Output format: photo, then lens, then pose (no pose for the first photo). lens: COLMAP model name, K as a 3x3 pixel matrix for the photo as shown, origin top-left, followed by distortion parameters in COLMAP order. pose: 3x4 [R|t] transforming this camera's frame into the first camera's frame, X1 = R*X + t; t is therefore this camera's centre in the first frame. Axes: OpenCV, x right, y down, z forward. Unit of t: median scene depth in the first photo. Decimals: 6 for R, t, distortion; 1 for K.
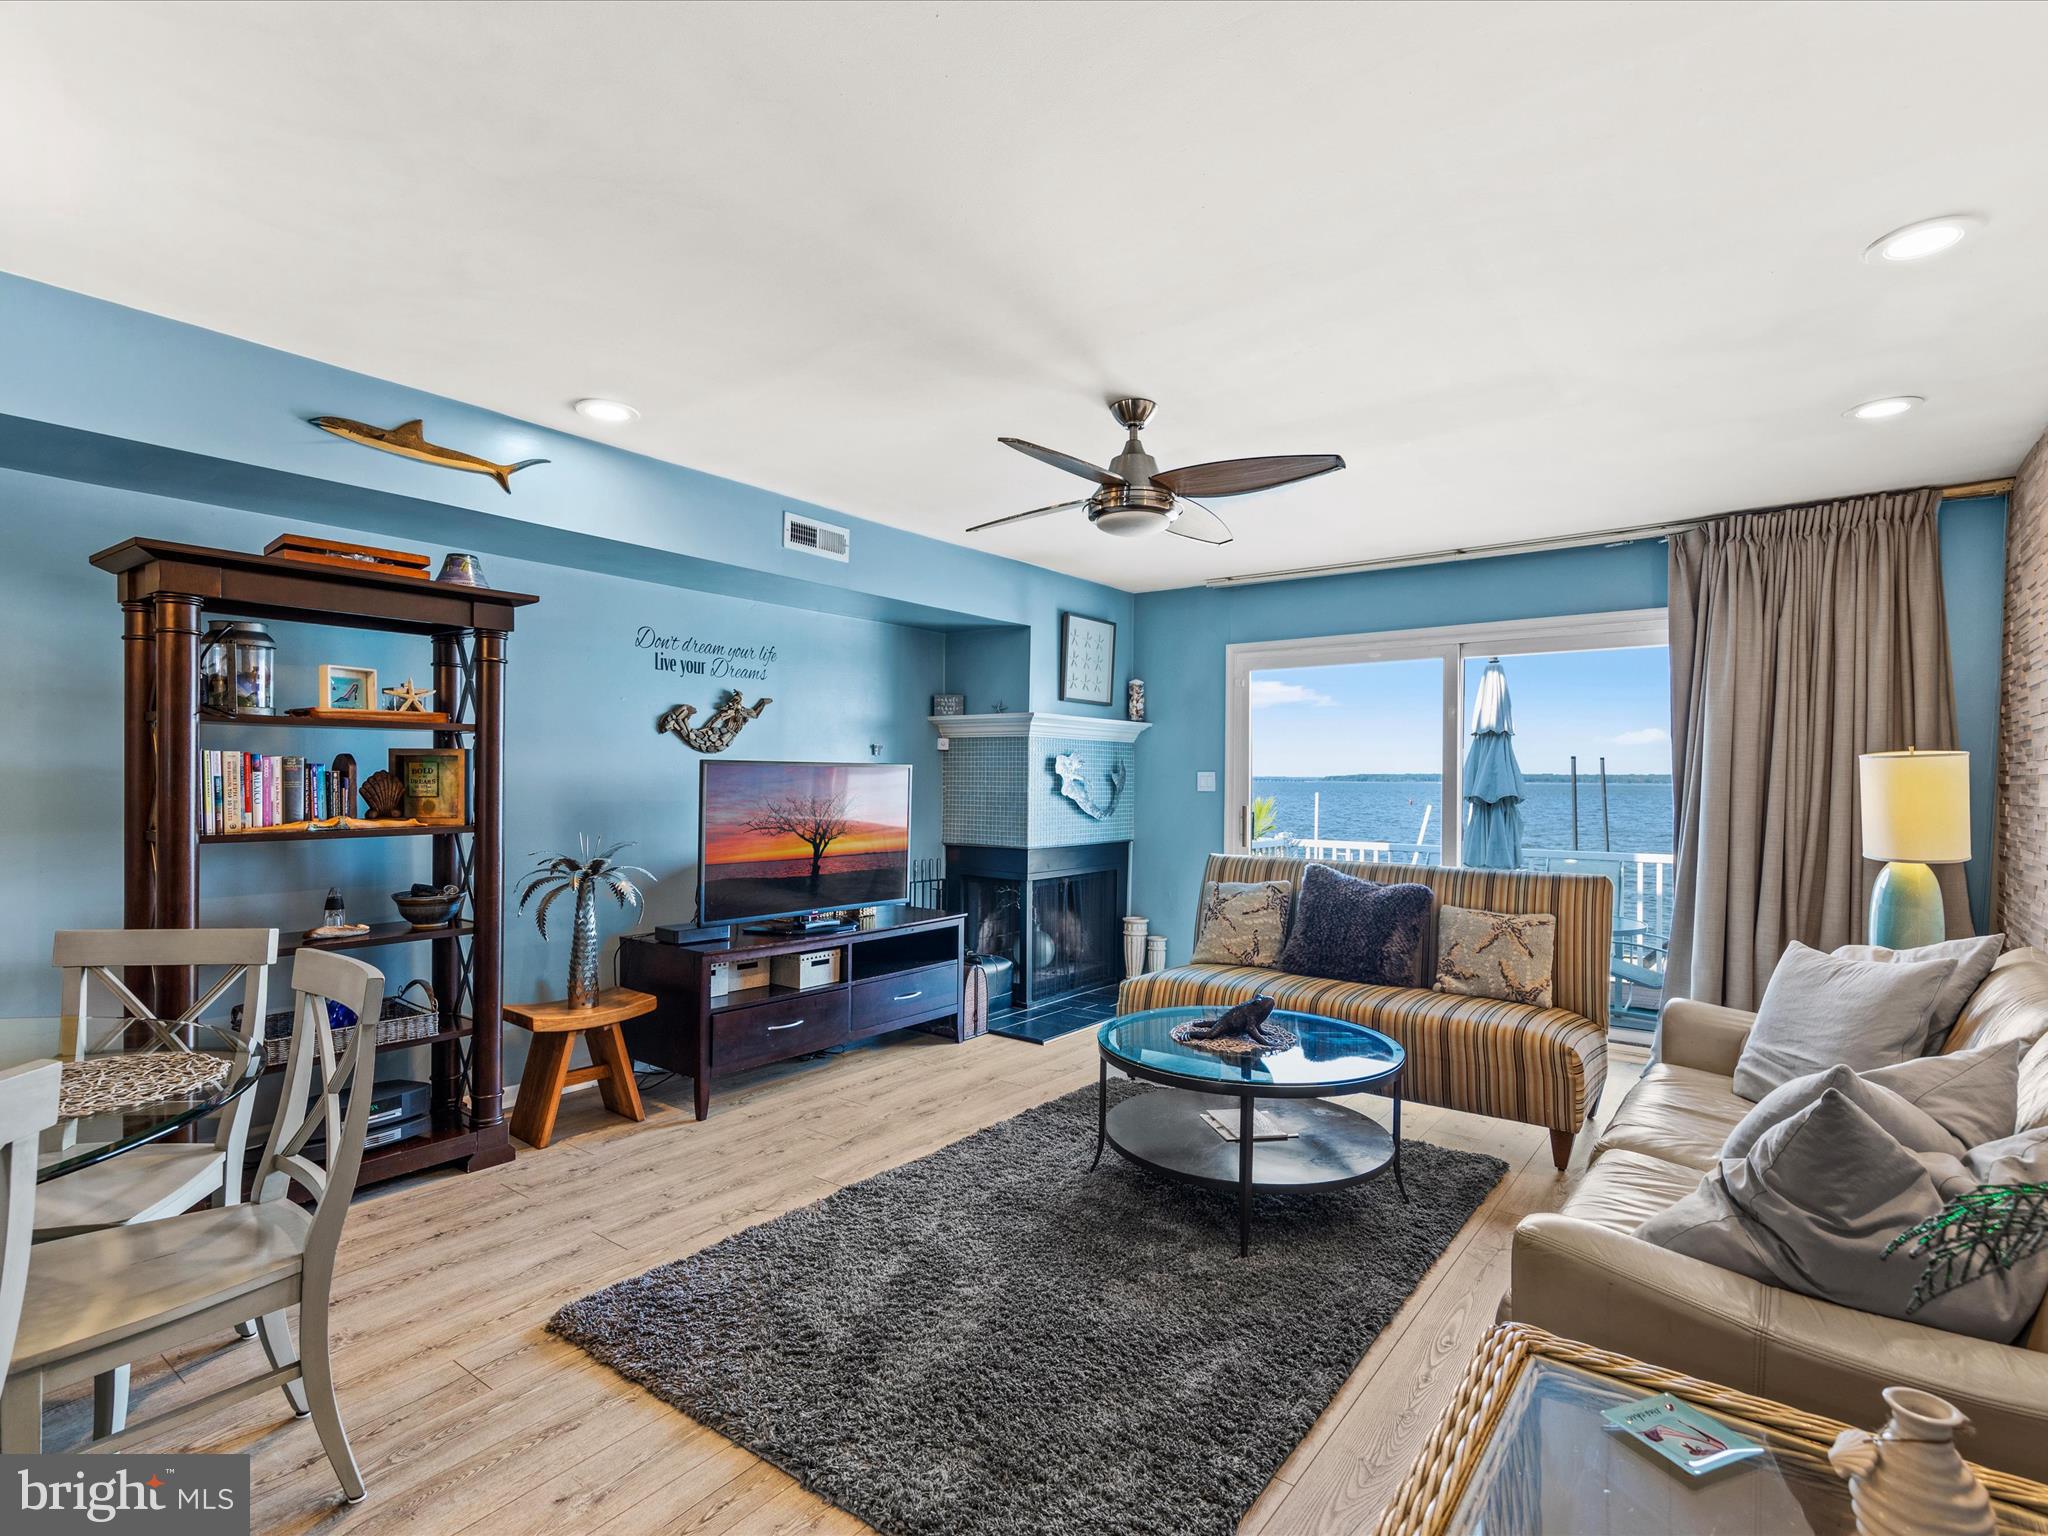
lens RADIAL K [[1009.2, 0, 1039.5], [0, 1009.2, 794.0], [0, 0, 1]] dist [0.006815, 0.001050]
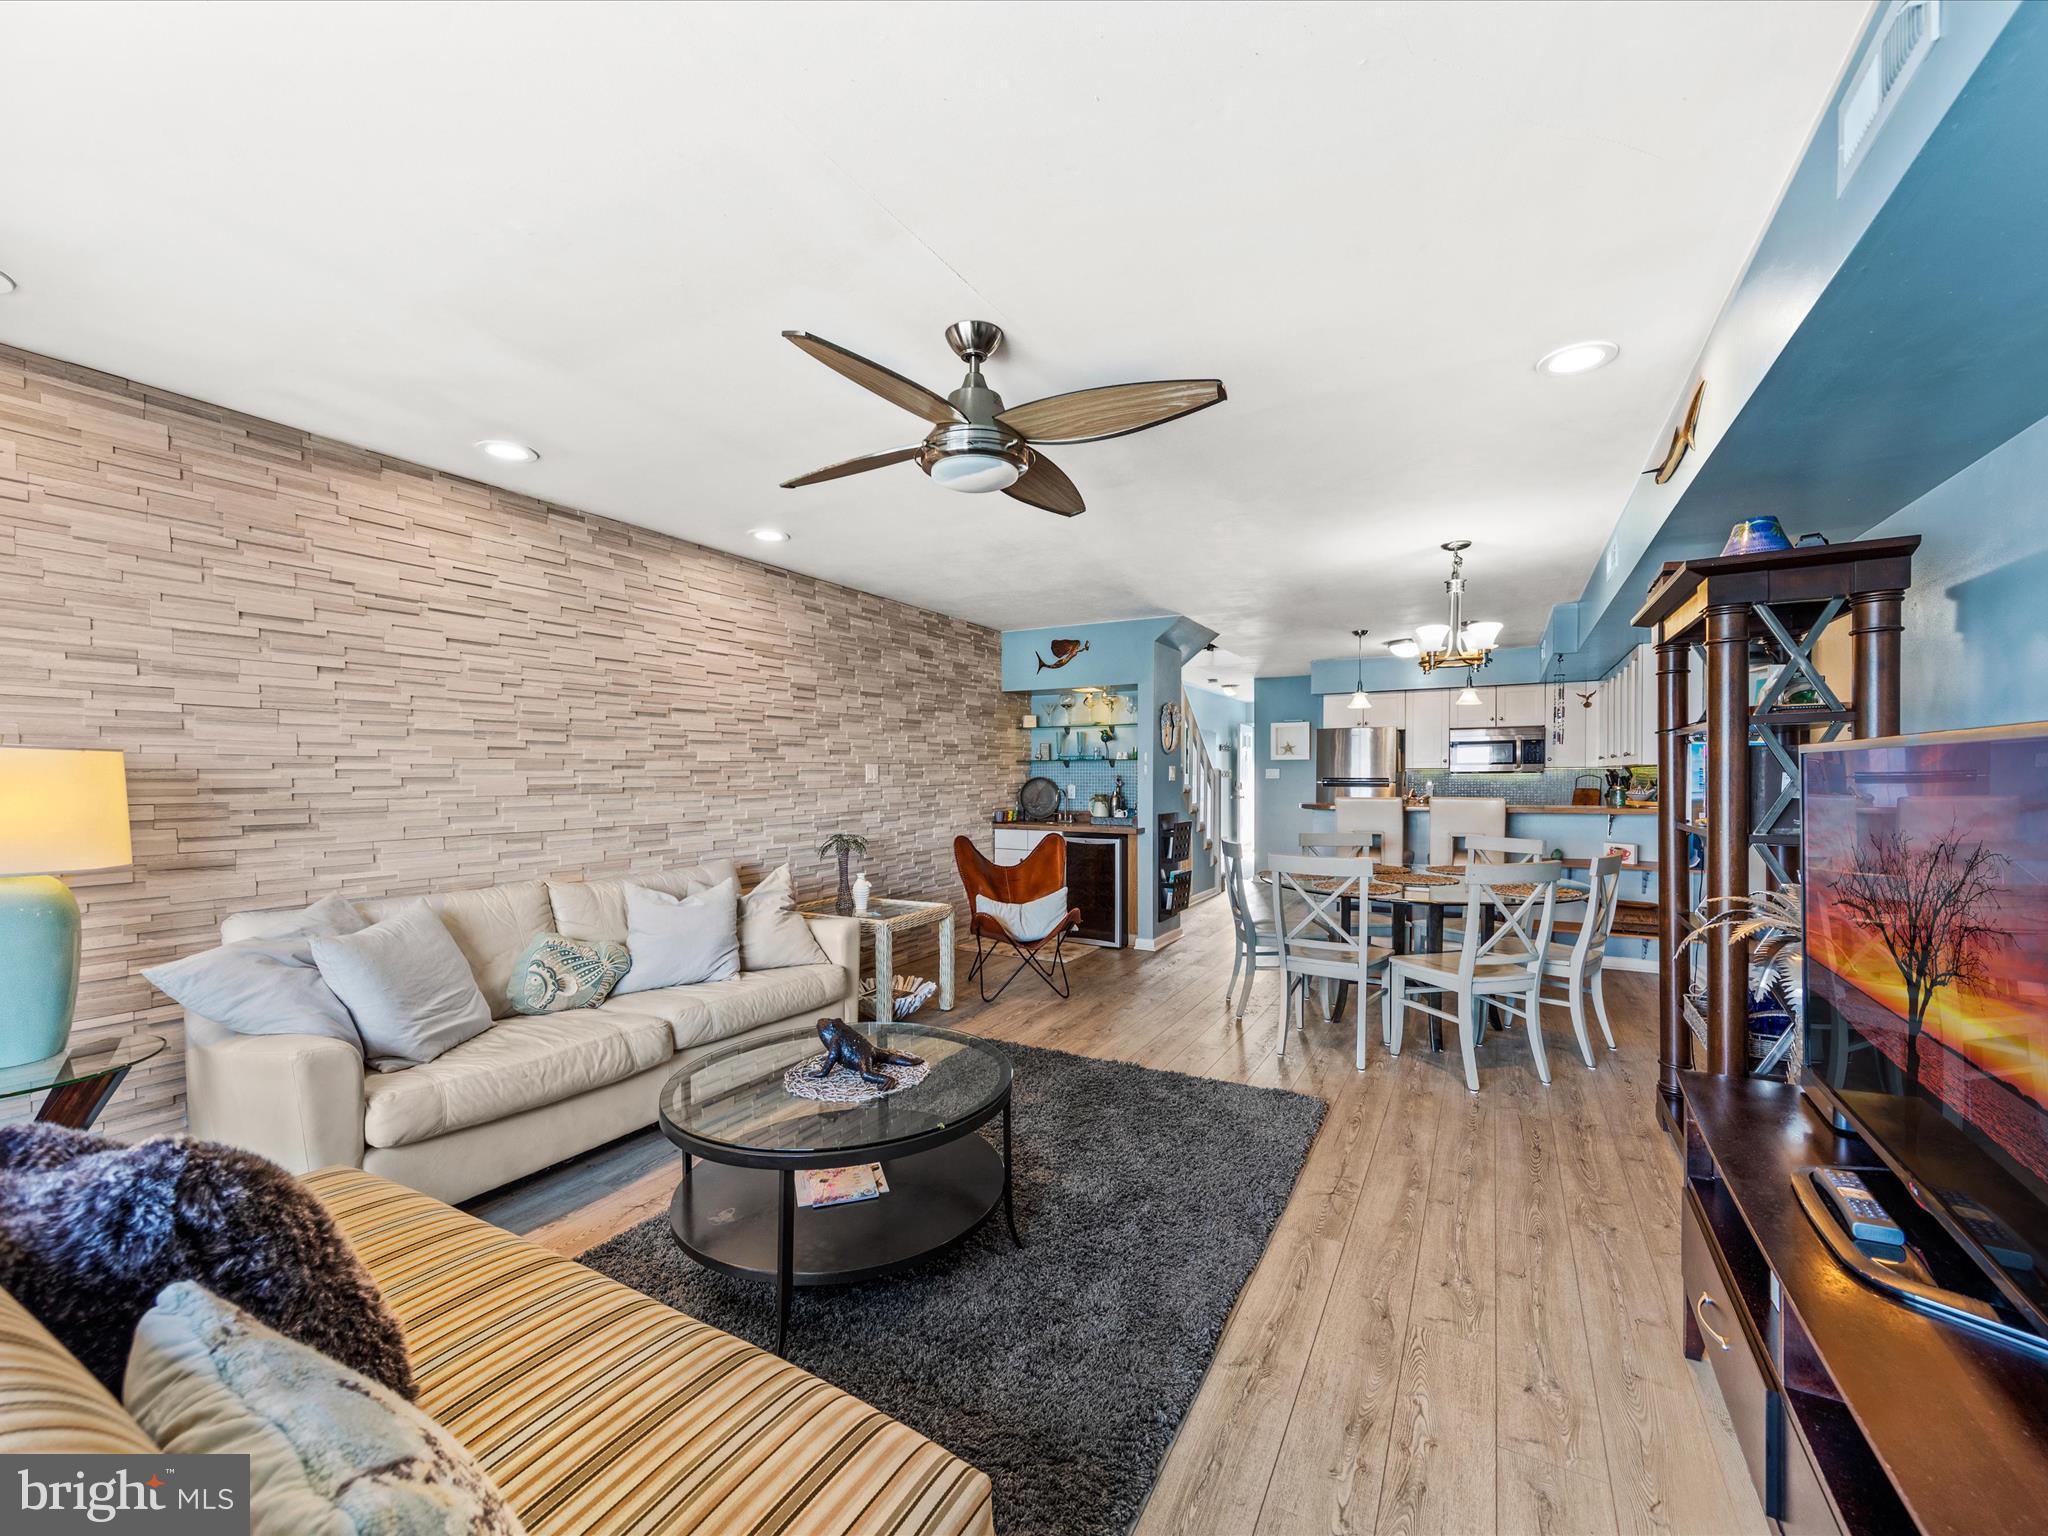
lens RADIAL K [[832.7, 0, 1033.1], [0, 832.7, 781.4], [0, 0, 1]] dist [0.003660, 0.000188]
pose [[-0.990780, -0.001757, -0.135471, 0.096322], [-0.004924, 0.999722, 0.023043, -0.019546], [0.135393, 0.023497, -0.990513, 1.210187]]
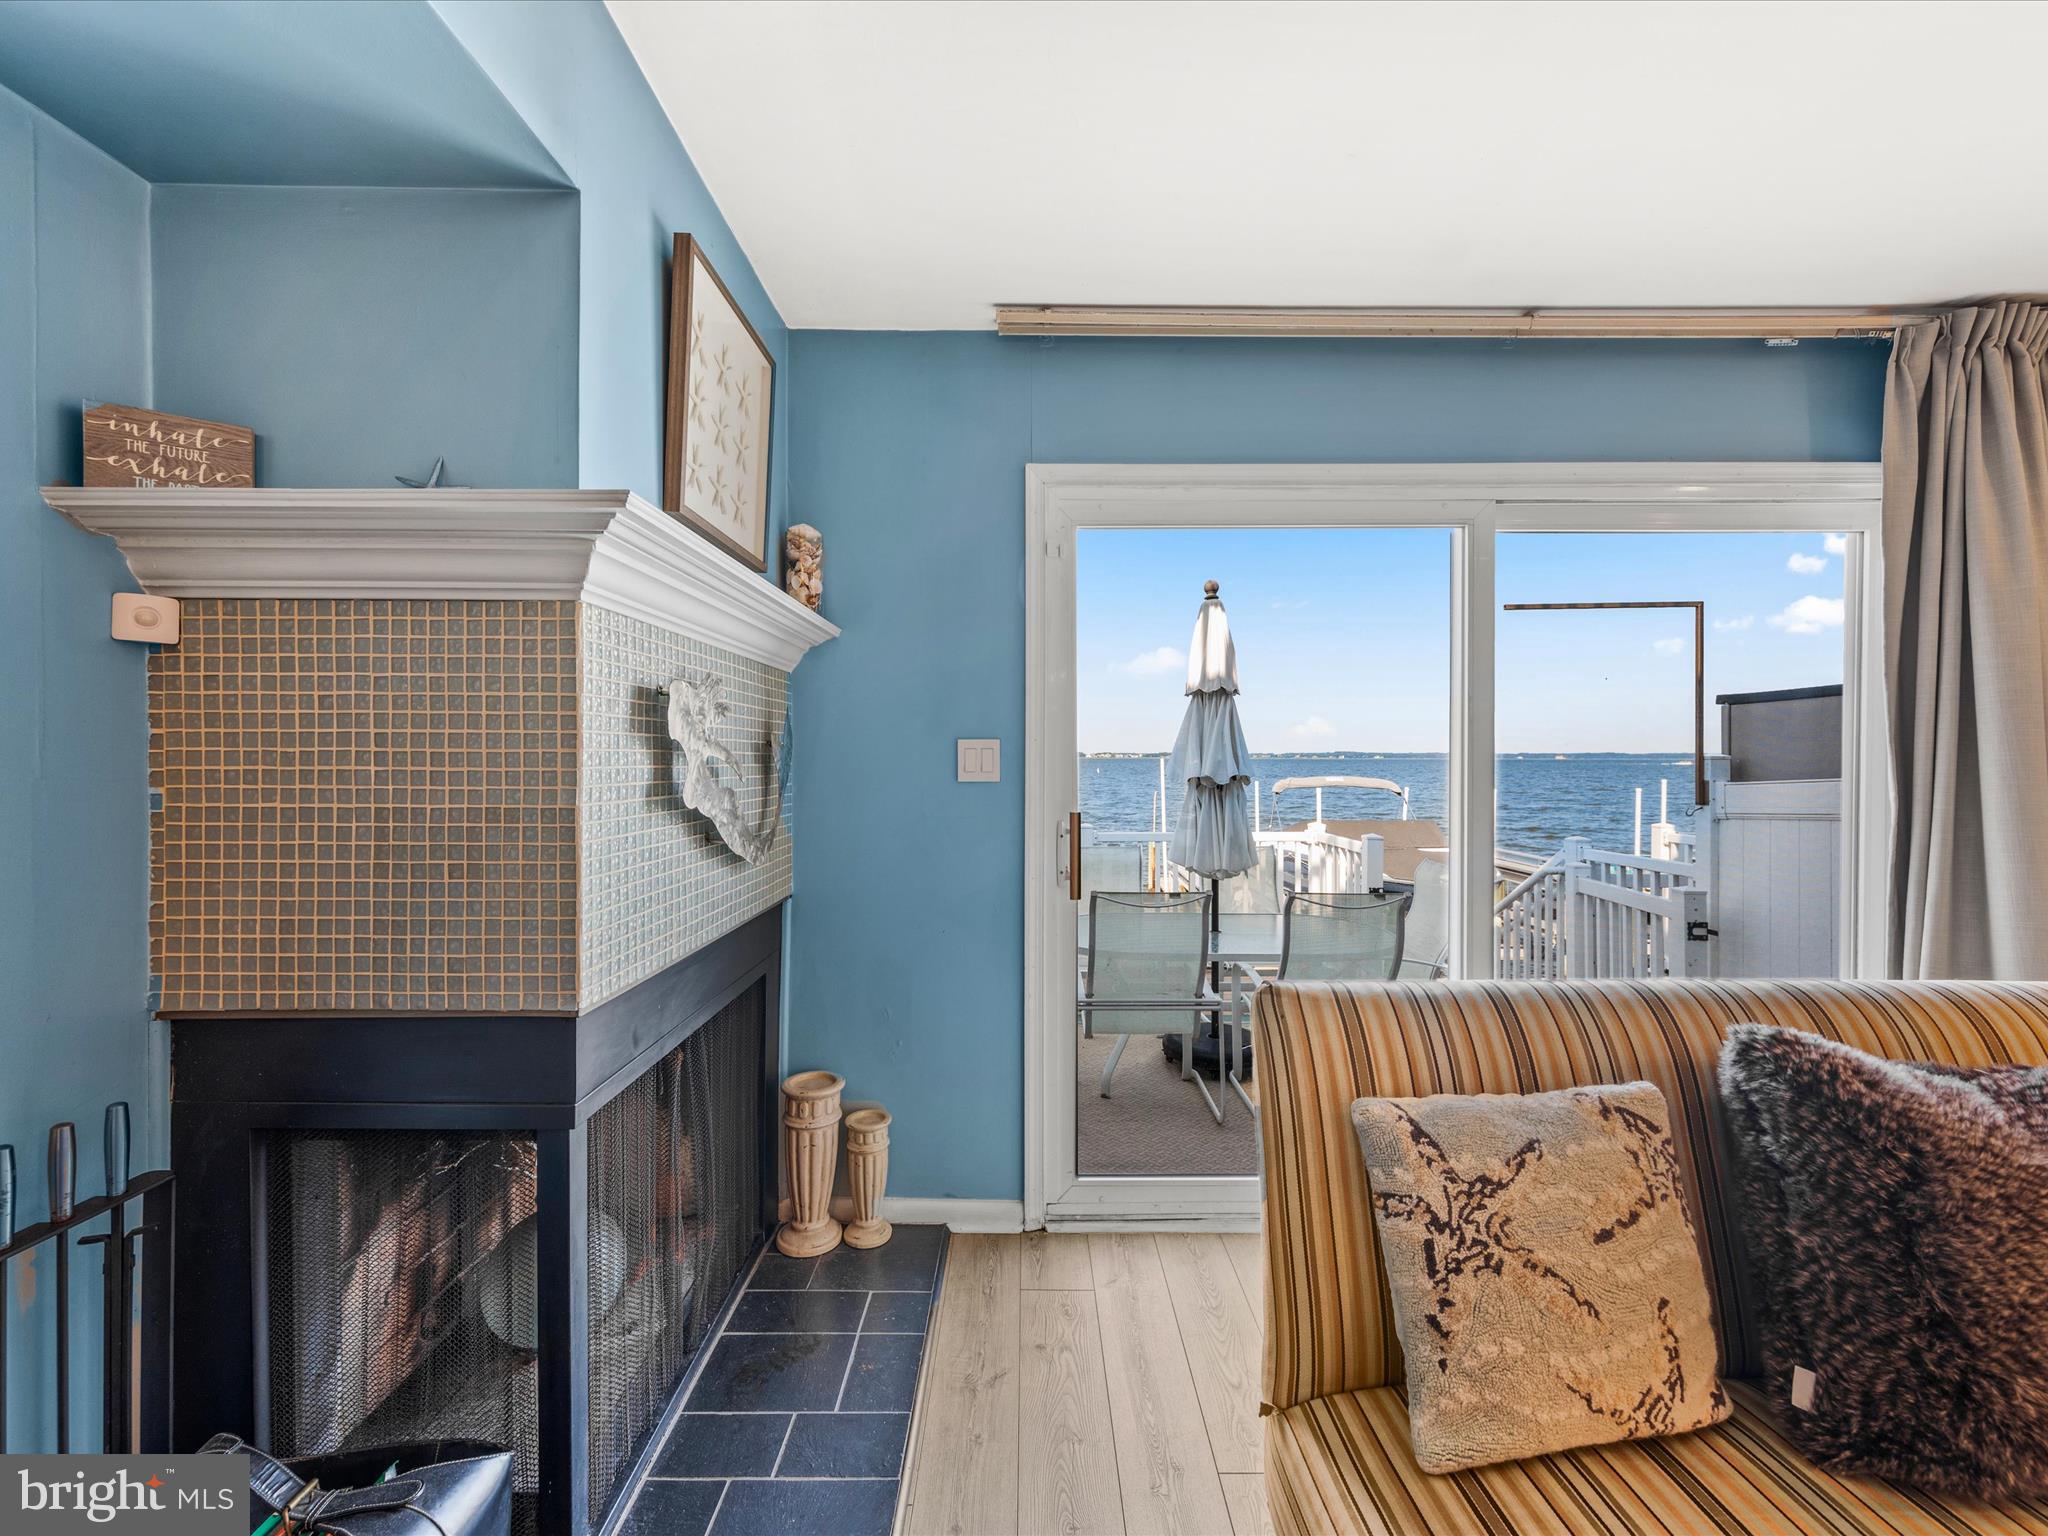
lens RADIAL K [[832.7, 0, 1026.0], [0, 832.7, 765.1], [0, 0, 1]] dist [0.003660, 0.000188]
pose [[0.797171, -0.012209, 0.603630, -0.062943], [0.011737, 0.999920, 0.004723, -0.015834], [-0.603639, 0.003320, 0.797251, 0.929703]]
